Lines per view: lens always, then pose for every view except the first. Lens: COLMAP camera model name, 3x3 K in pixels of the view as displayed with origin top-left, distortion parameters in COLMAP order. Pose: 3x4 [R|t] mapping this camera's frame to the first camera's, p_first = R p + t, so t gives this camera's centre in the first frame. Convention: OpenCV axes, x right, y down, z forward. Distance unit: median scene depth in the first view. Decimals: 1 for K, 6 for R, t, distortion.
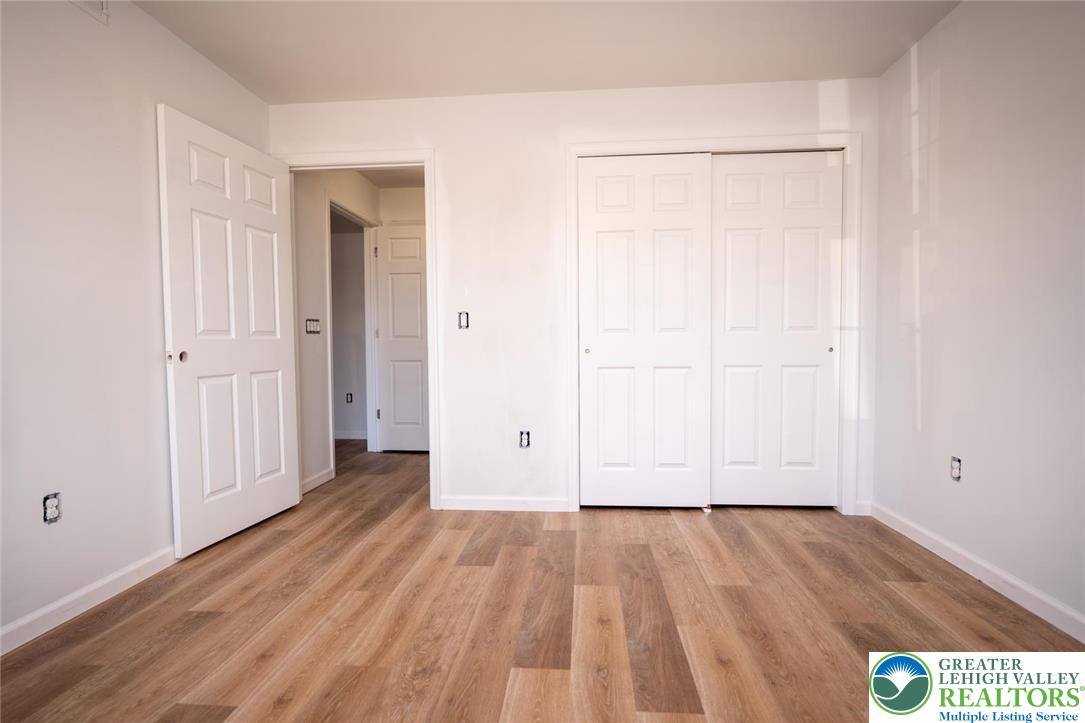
lens RADIAL K [[538.7, 0, 542.5], [0, 538.7, 361.5], [0, 0, 1]] dist [-0.005379, -0.001024]
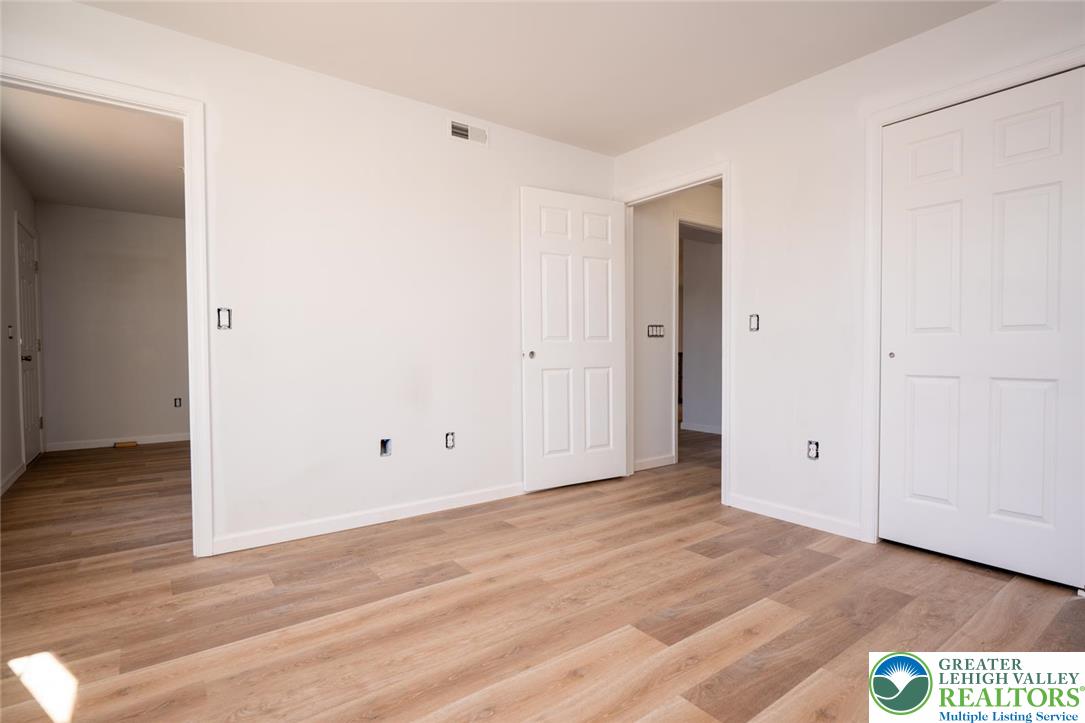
lens RADIAL K [[538.7, 0, 542.5], [0, 538.7, 361.5], [0, 0, 1]] dist [-0.005379, -0.001024]
pose [[0.659175, 0.023801, -0.751613, 0.404653], [-0.025157, 0.999637, 0.009593, -0.004907], [0.751569, 0.012585, 0.659534, 0.047963]]
